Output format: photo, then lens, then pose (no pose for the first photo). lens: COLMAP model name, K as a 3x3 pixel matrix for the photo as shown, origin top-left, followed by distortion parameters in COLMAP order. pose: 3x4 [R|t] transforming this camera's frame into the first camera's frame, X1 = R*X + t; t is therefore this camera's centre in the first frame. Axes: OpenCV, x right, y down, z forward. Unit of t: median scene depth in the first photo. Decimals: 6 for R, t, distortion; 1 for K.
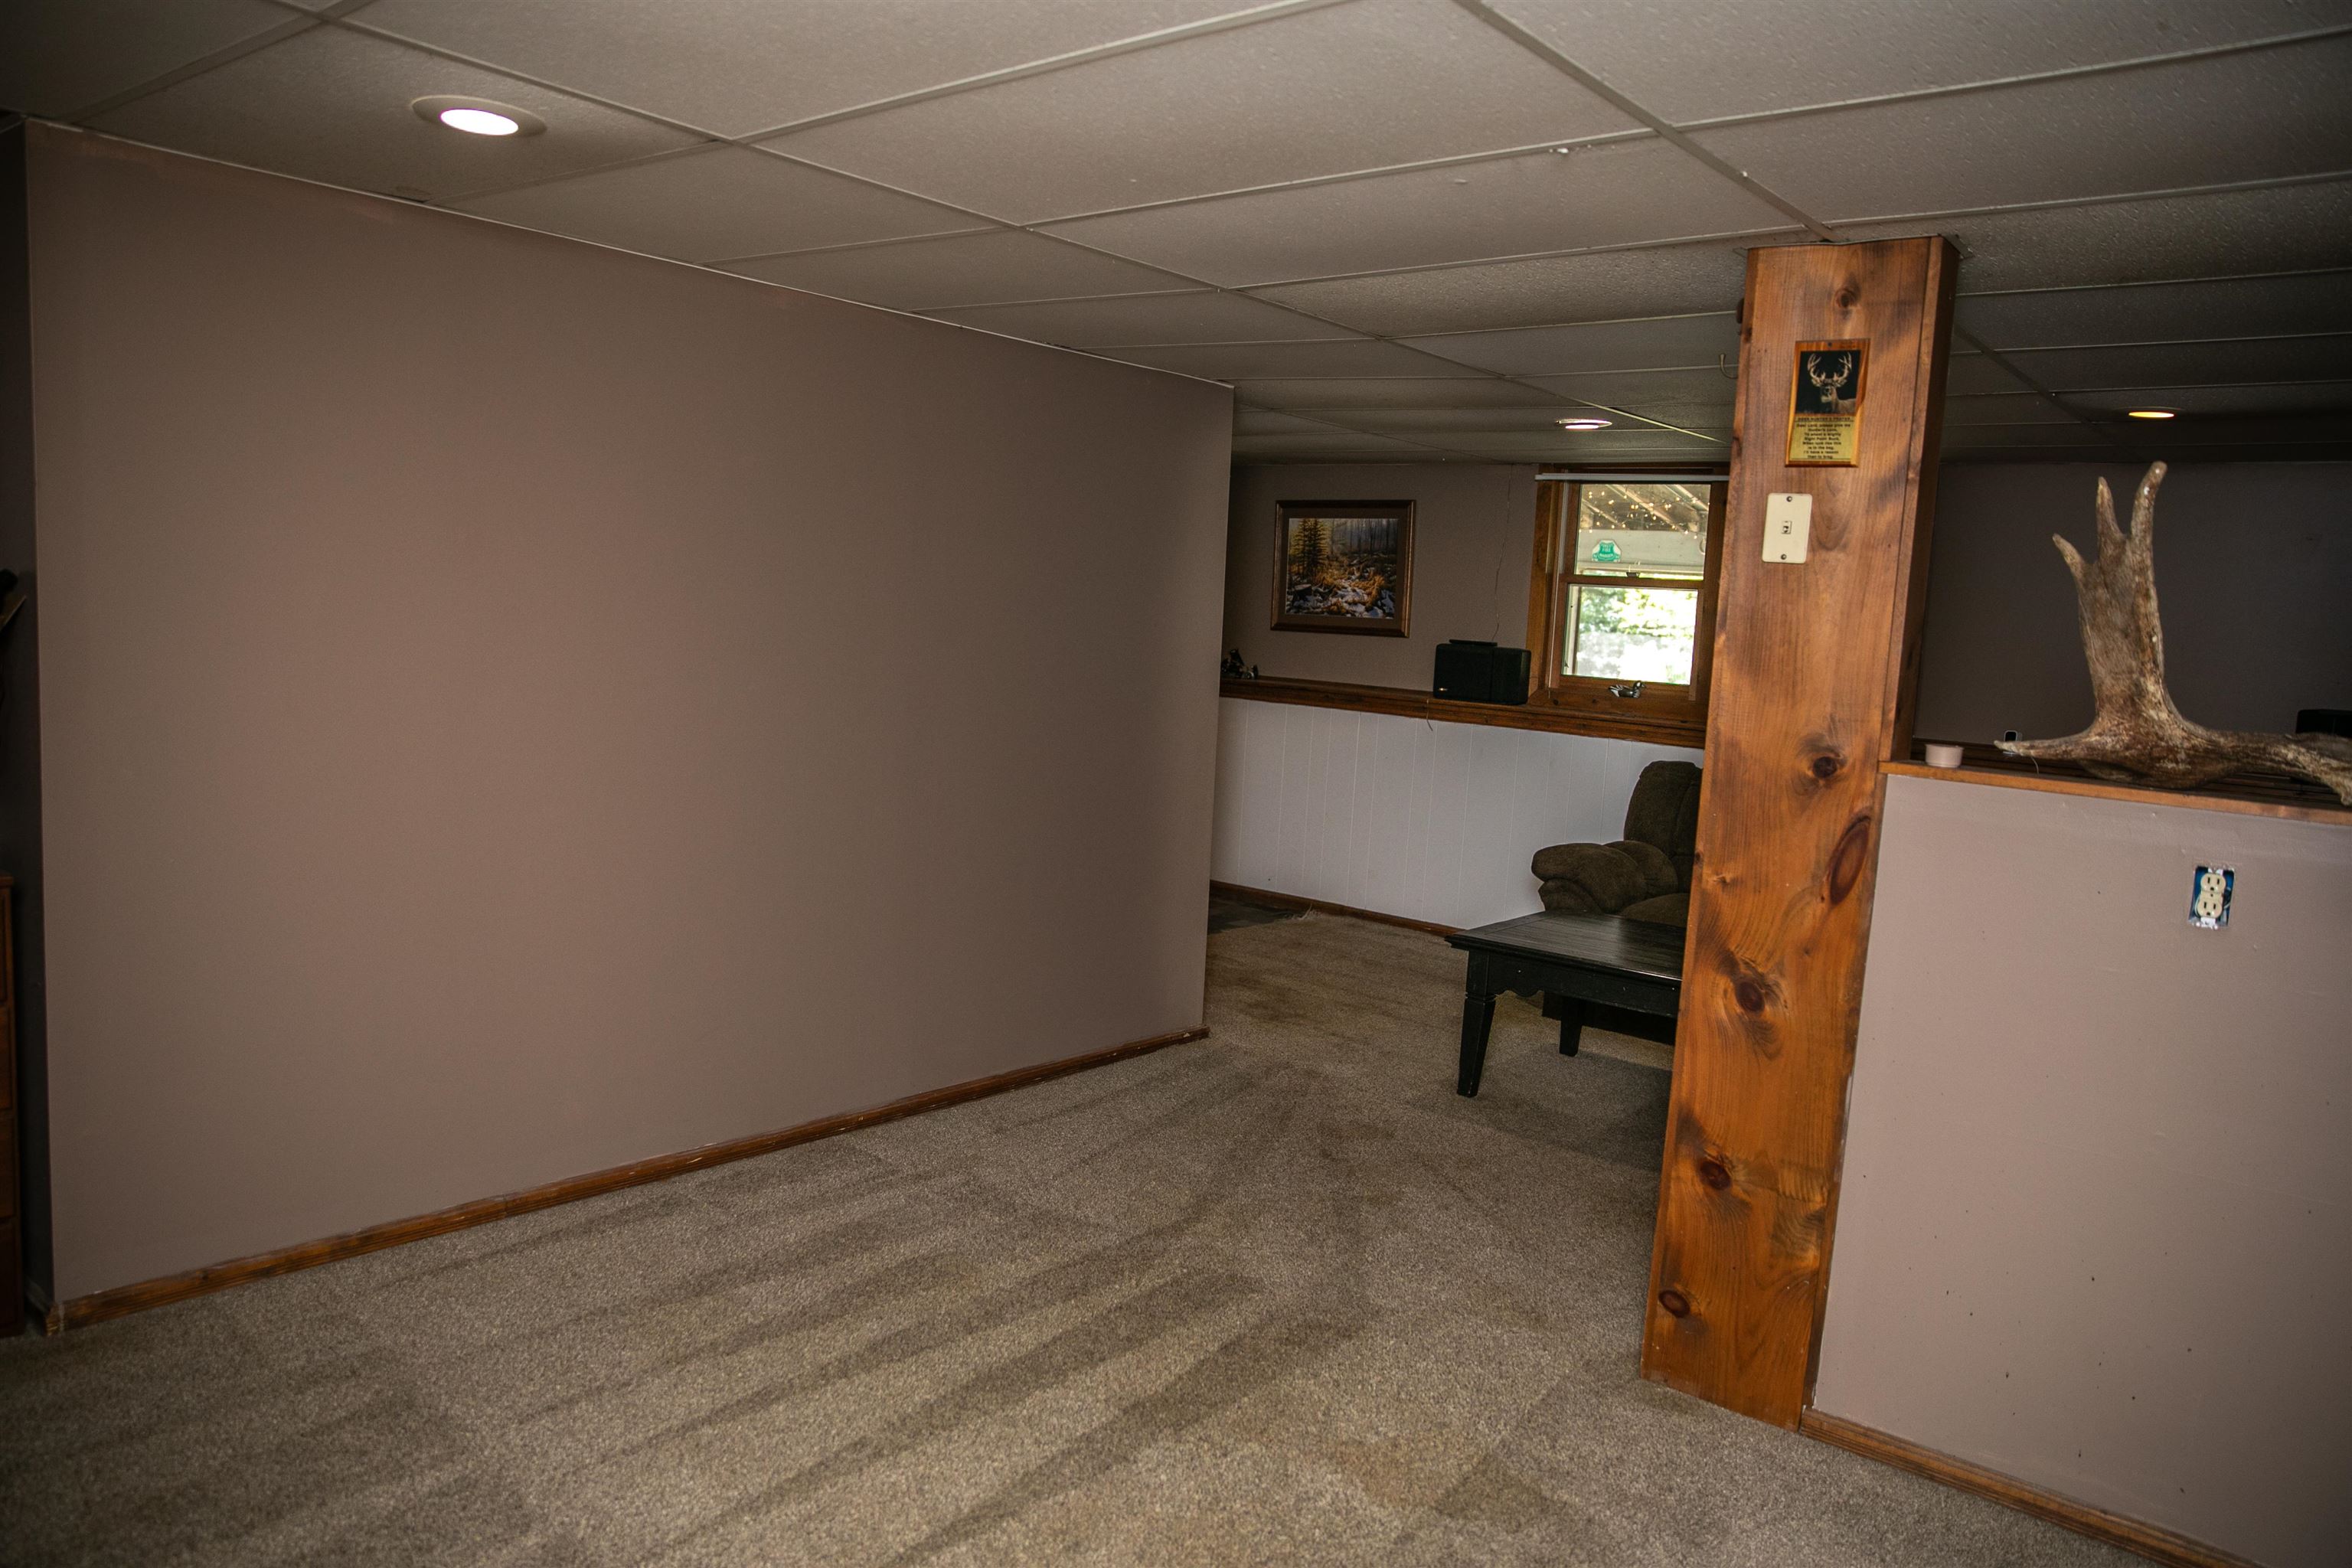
lens RADIAL K [[1620.0, 0, 1169.7], [0, 1620.0, 788.1], [0, 0, 1]] dist [-0.100644, 0.077310]
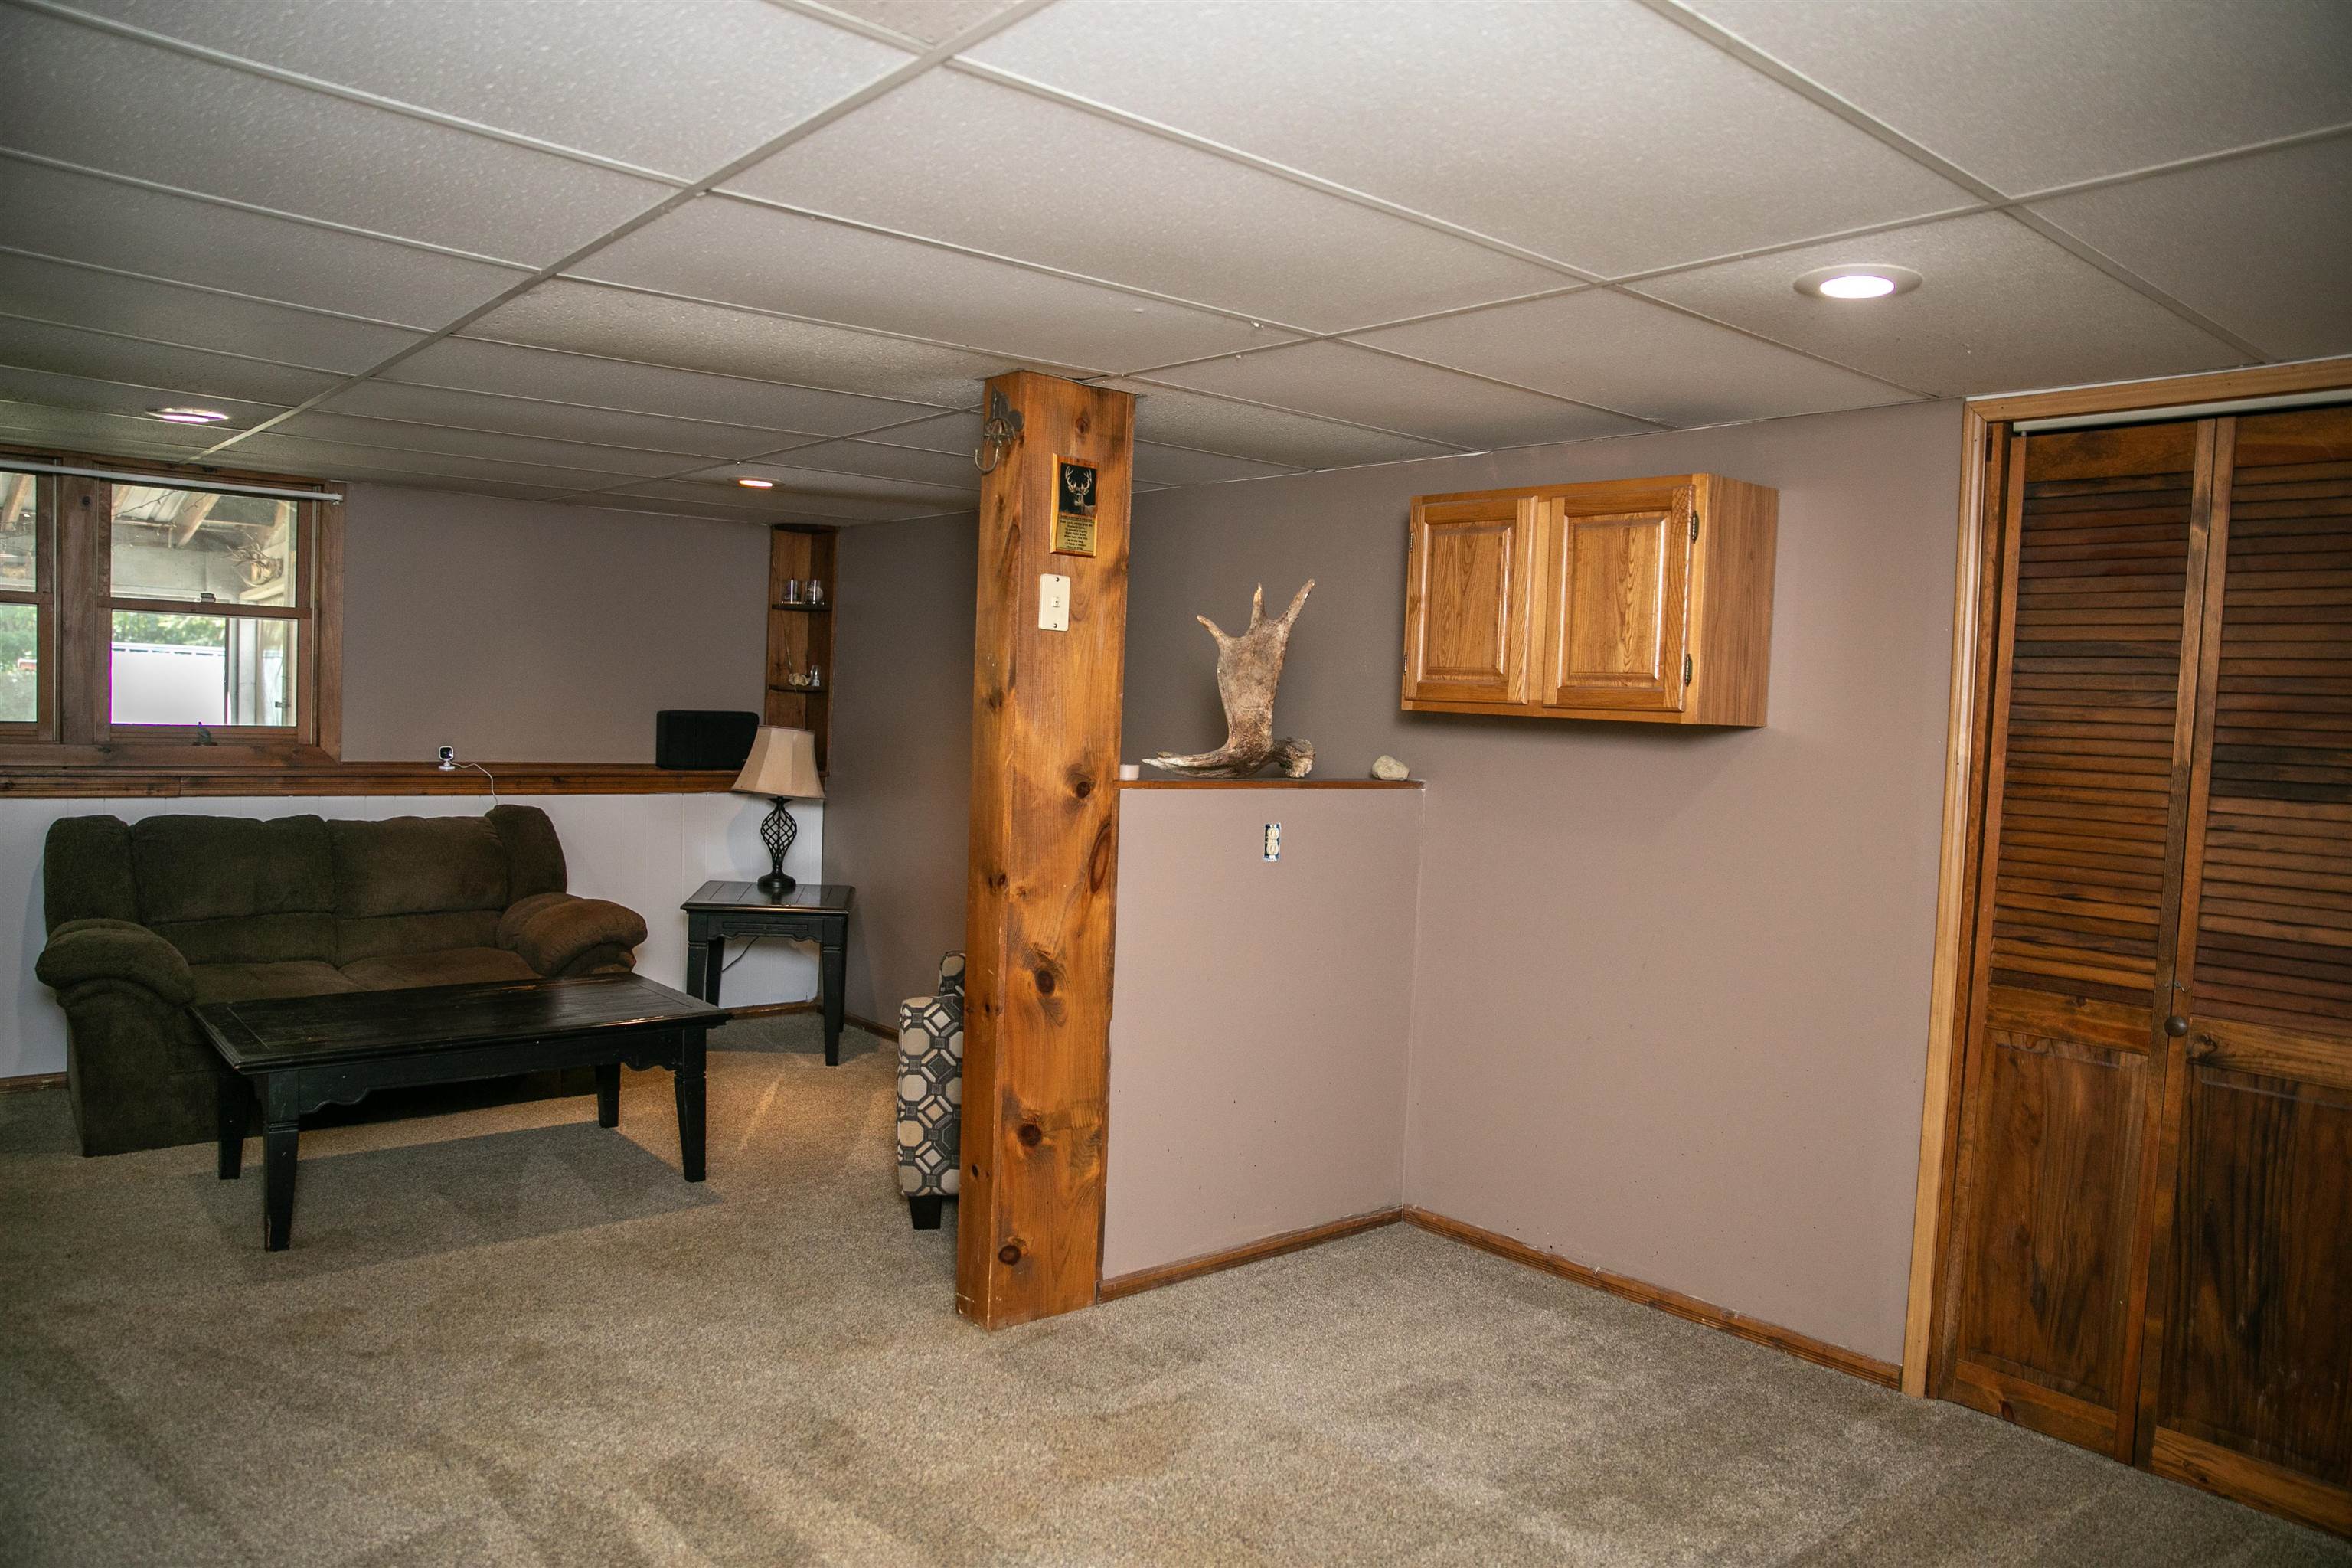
lens RADIAL K [[1620.0, 0, 1171.7], [0, 1620.0, 784.1], [0, 0, 1]] dist [-0.100644, 0.077310]
pose [[0.179850, -0.100709, 0.978525, -0.850996], [0.086988, 0.992477, 0.086157, -0.123565], [-0.979840, 0.069624, 0.187258, 0.685123]]
